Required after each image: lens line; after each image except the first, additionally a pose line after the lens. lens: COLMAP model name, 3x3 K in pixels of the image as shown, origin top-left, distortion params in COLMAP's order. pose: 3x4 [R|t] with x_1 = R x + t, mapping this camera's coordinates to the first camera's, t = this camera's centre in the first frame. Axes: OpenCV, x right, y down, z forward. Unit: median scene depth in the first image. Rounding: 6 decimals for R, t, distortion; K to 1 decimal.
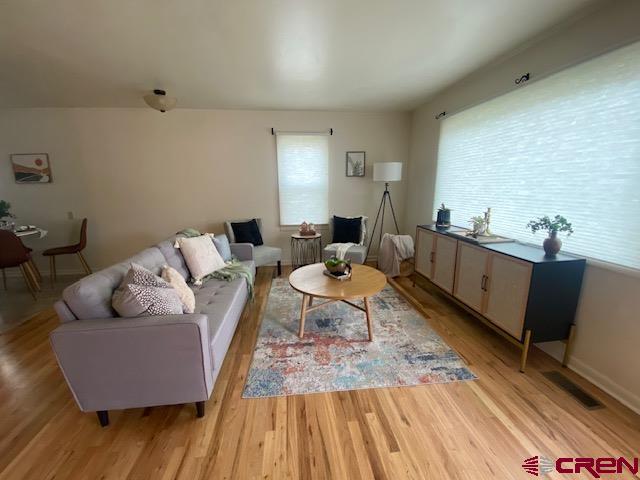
lens RADIAL K [[259.2, 0, 319.5], [0, 259.2, 241.9], [0, 0, 1]] dist [0.023694, -0.022850]
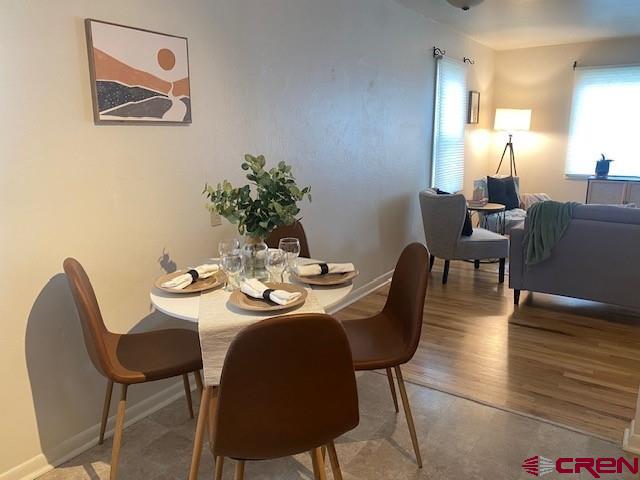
lens RADIAL K [[493.1, 0, 317.8], [0, 493.1, 238.3], [0, 0, 1]] dist [0.004235, 0.002234]
pose [[0.668665, -0.147457, 0.728796, -1.530676], [0.154005, 0.986350, 0.058270, -0.099837], [-0.727441, 0.073275, 0.682247, 0.482591]]
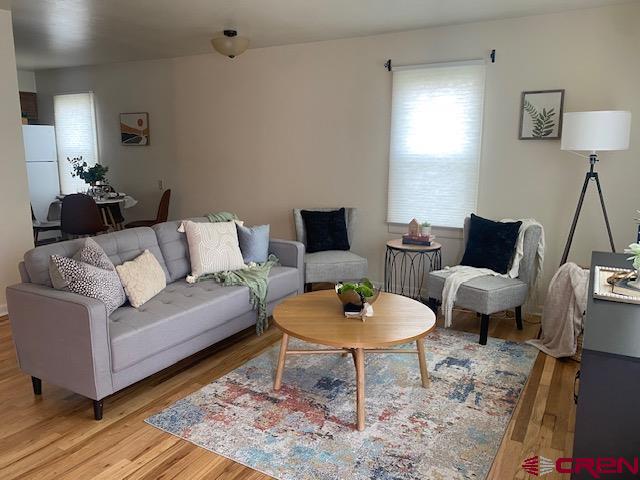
lens RADIAL K [[493.1, 0, 317.8], [0, 493.1, 238.3], [0, 0, 1]] dist [0.004235, 0.002234]
pose [[0.798590, 0.121993, -0.589383, 0.463569], [-0.140741, 0.989945, 0.014204, -0.027285], [0.585189, 0.071607, 0.807729, 0.020015]]
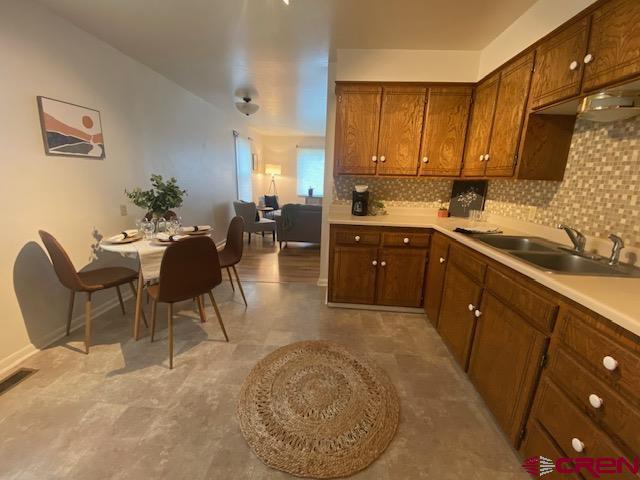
lens RADIAL K [[259.2, 0, 319.5], [0, 259.2, 241.9], [0, 0, 1]] dist [0.023694, -0.022850]
pose [[0.198609, -0.212932, 0.956668, -1.702853], [0.175892, 0.968010, 0.178940, -0.060122], [-0.964166, 0.132731, 0.229708, 0.411788]]
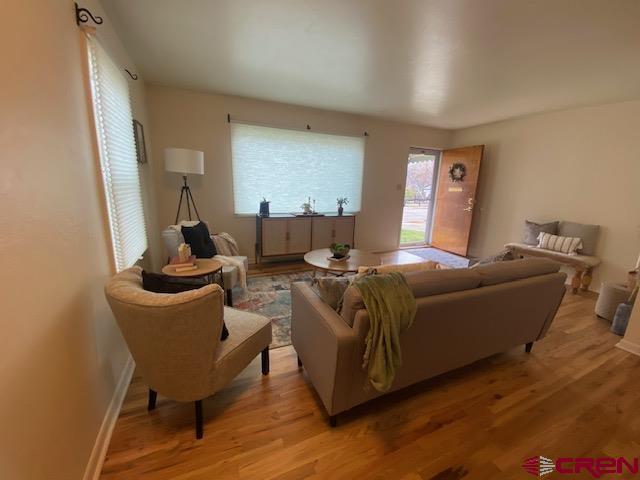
lens RADIAL K [[259.2, 0, 319.5], [0, 259.2, 241.9], [0, 0, 1]] dist [0.023694, -0.022850]
pose [[-0.282687, -0.205571, 0.936925, -0.744462], [0.173286, 0.949749, 0.260669, -0.199102], [-0.943430, 0.236044, -0.232859, 0.981934]]
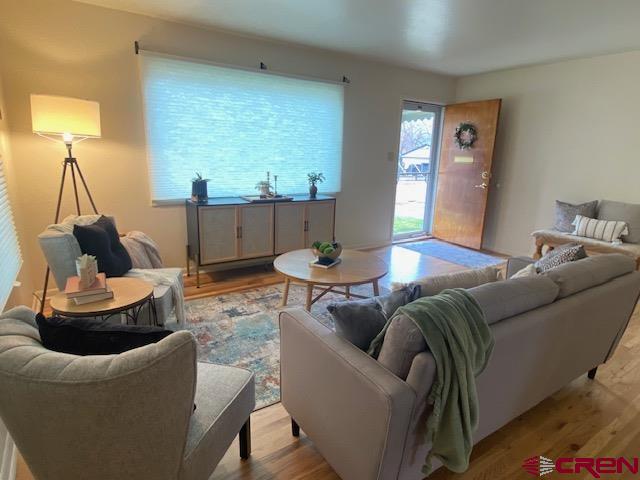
lens RADIAL K [[372.0, 0, 320.0], [0, 372.0, 240.0], [0, 0, 1]] dist [0.001730, -0.000951]
pose [[-0.437024, -0.207636, 0.875155, -0.675019], [0.164264, 0.938202, 0.304622, -0.217233], [-0.884323, 0.276883, -0.375910, 1.043706]]
